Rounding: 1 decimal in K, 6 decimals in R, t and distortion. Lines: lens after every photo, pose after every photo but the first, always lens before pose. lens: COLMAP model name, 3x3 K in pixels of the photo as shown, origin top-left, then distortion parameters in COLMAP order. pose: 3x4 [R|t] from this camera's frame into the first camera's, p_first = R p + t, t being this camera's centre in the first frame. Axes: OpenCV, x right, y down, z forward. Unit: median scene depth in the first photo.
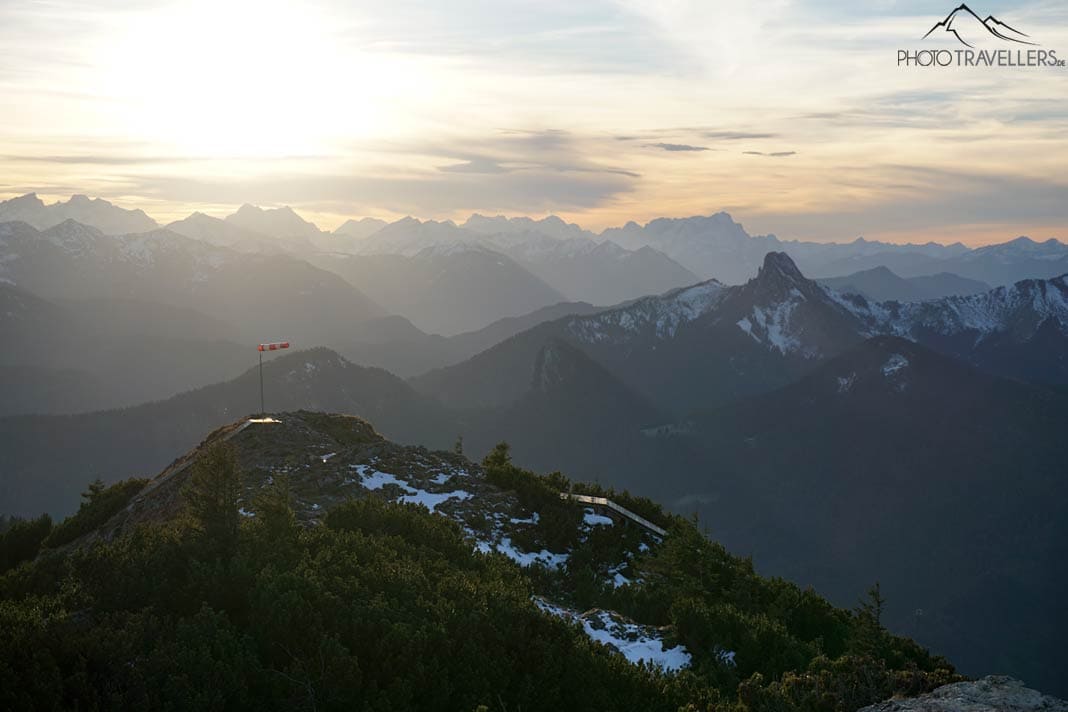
lens RADIAL K [[2229.4, 0, 534.0], [0, 2229.4, 356.0], [0, 0, 1]] dist [-0.031937, 0.305213]
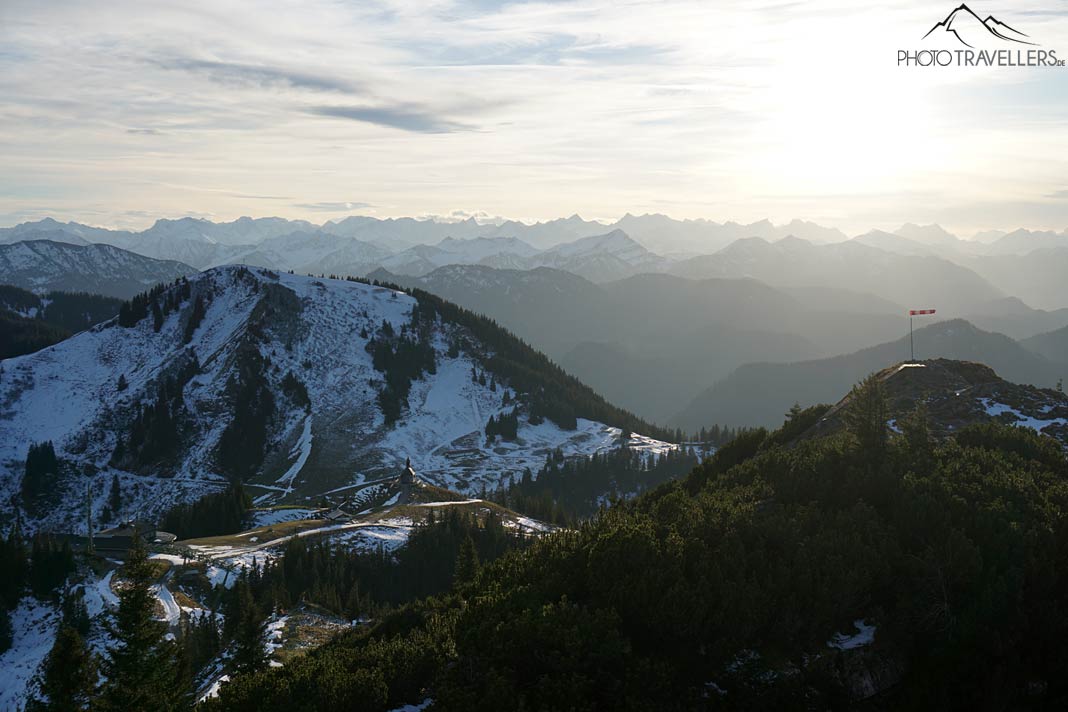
lens RADIAL K [[2070.8, 0, 534.0], [0, 2070.8, 356.0], [0, 0, 1]] dist [0.411413, -2.188628]
pose [[0.958976, 0.013467, -0.283166, 0.022002], [-0.003997, 0.999414, 0.033994, -0.019630], [0.283458, -0.031467, 0.958468, -0.316243]]
